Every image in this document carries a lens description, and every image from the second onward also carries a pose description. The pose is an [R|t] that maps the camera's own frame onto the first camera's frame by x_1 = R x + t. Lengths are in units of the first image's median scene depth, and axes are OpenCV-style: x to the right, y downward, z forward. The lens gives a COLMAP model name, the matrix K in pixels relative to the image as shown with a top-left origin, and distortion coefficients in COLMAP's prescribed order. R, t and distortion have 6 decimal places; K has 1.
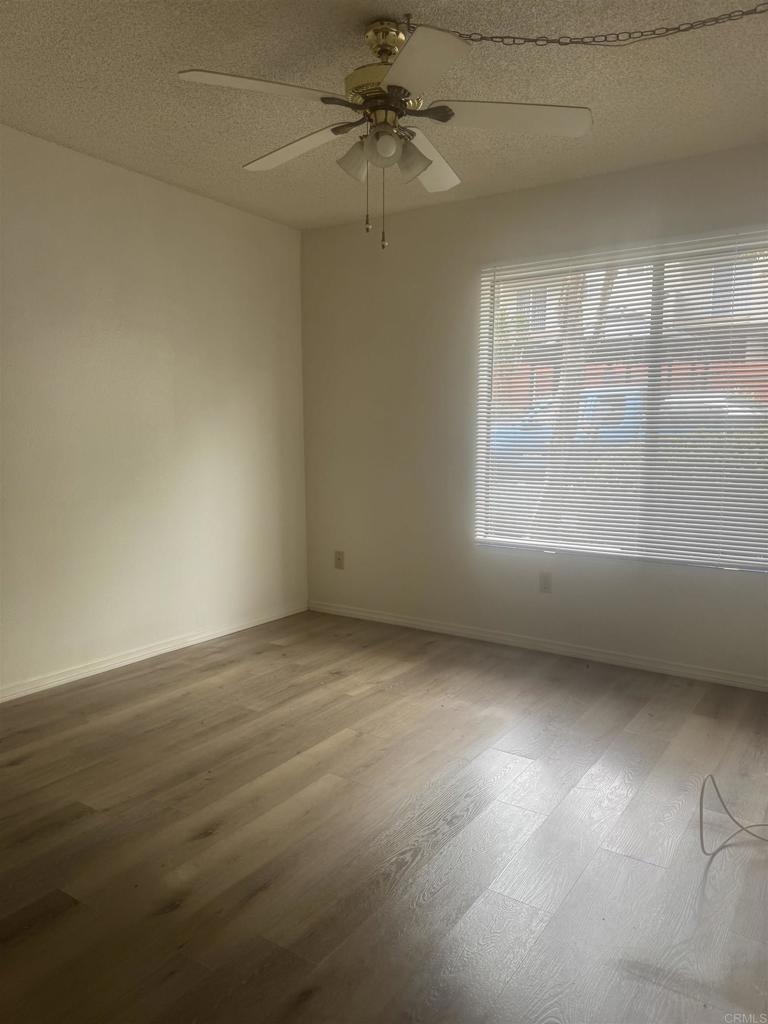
lens RADIAL K [[723.3, 0, 384.1], [0, 723.3, 511.6], [0, 0, 1]] dist [0.050228, -0.061745]
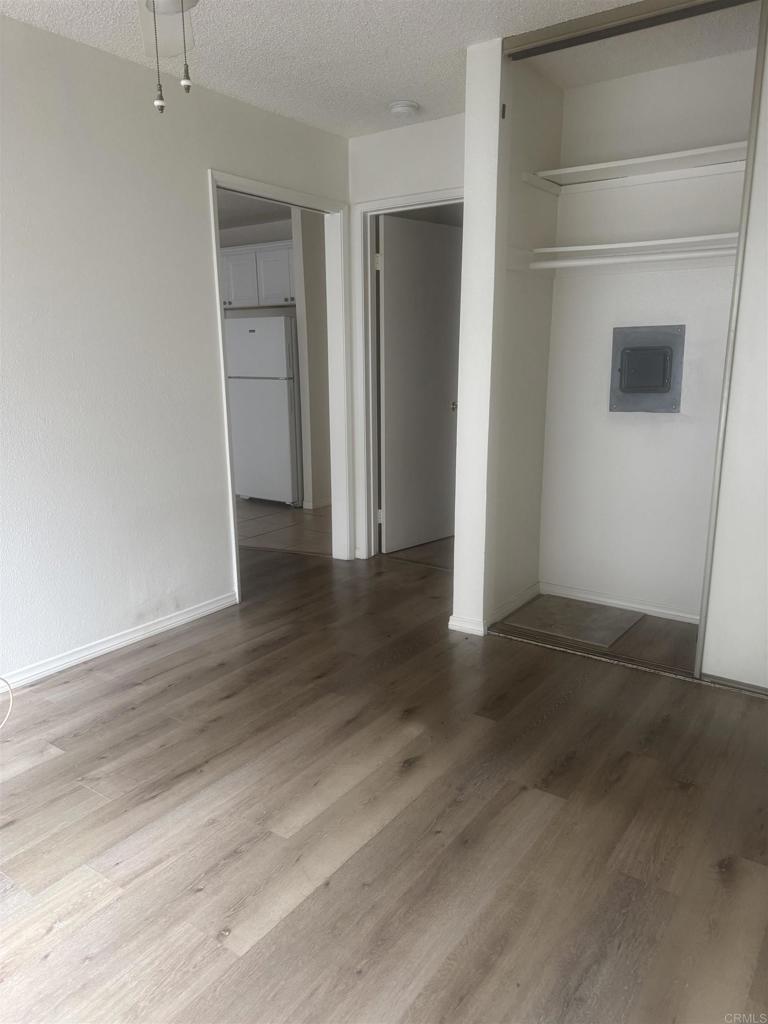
lens RADIAL K [[723.3, 0, 384.9], [0, 723.3, 513.0], [0, 0, 1]] dist [0.050228, -0.061745]
pose [[-0.999715, -0.002374, 0.023759, -0.191001], [0.005340, 0.947604, 0.319403, -0.211242], [-0.023273, 0.319439, -0.947321, 1.561933]]
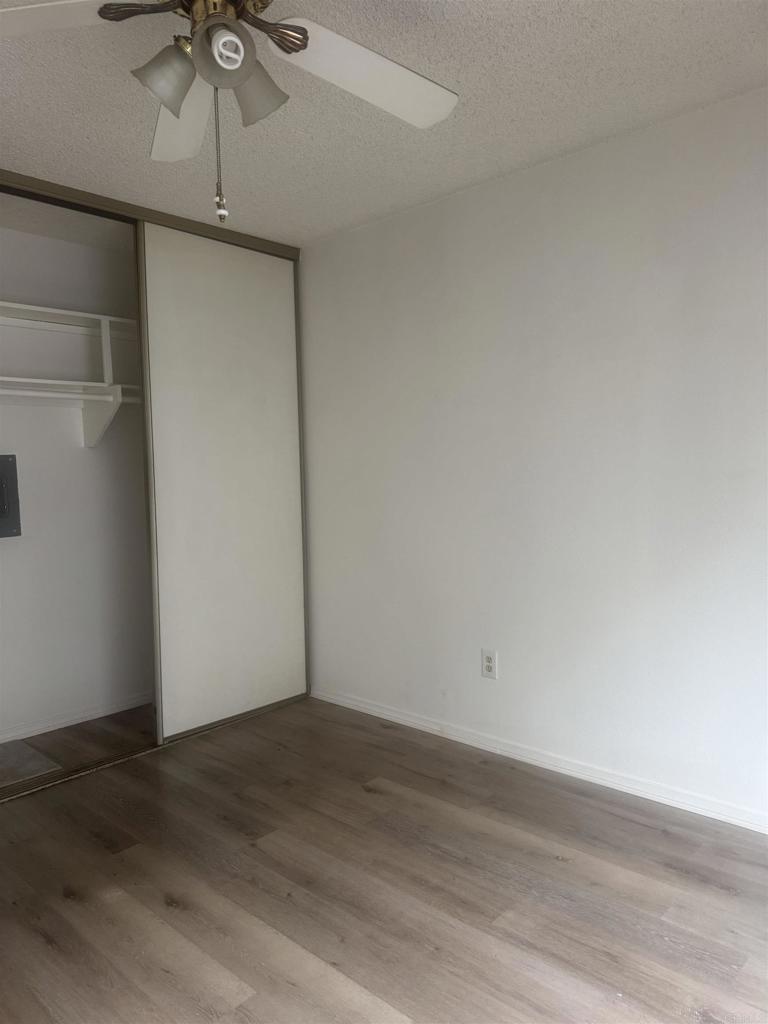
lens RADIAL K [[723.3, 0, 381.9], [0, 723.3, 514.2], [0, 0, 1]] dist [0.050228, -0.061745]
pose [[-0.156998, 0.061605, -0.985676, 0.549927], [-0.075494, 0.994384, 0.074174, -0.155162], [0.984709, 0.086058, -0.151466, 1.139661]]
